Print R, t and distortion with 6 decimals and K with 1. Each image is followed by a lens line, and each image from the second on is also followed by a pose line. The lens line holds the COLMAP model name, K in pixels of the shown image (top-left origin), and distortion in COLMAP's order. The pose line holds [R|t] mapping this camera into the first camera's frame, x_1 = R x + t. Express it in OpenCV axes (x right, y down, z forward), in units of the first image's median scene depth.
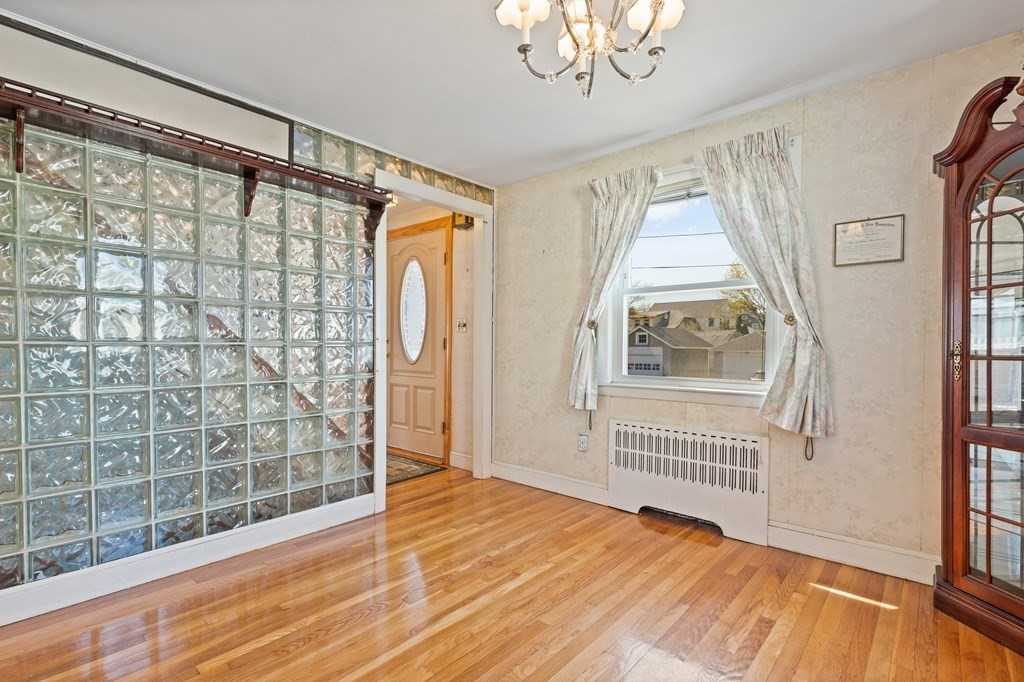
lens RADIAL K [[475.1, 0, 520.4], [0, 475.1, 359.1], [0, 0, 1]] dist [0.009948, -0.003213]
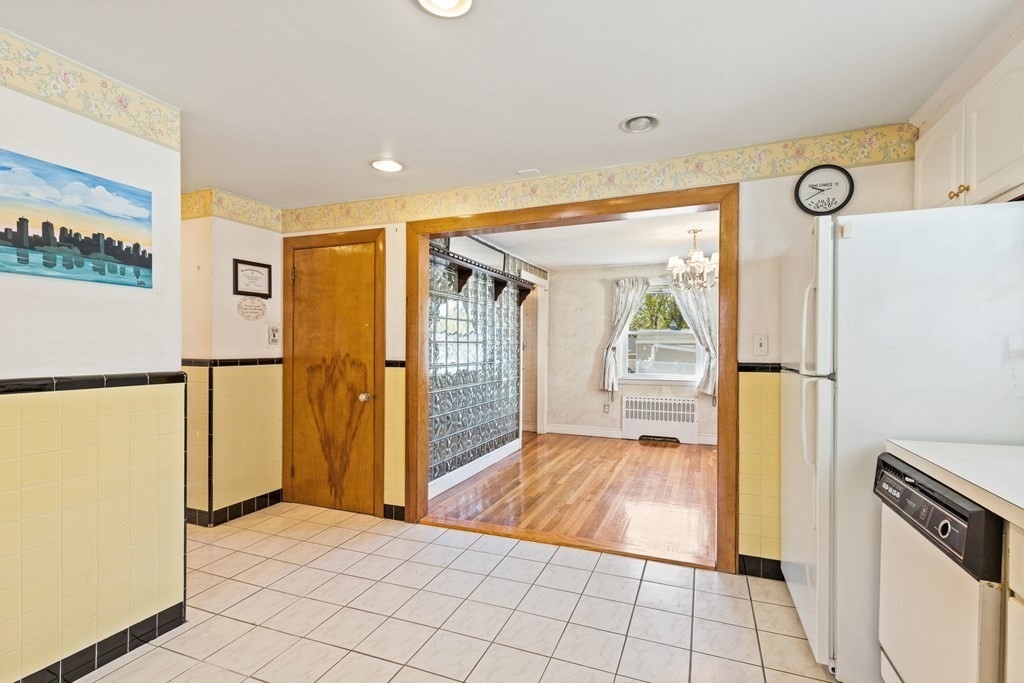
lens RADIAL K [[475.1, 0, 515.2], [0, 475.1, 346.3], [0, 0, 1]] dist [0.009948, -0.003213]
pose [[0.941350, -0.002833, 0.337420, -1.016462], [0.009967, 0.999762, -0.019412, -0.053069], [-0.337285, 0.021636, 0.941154, -0.833511]]
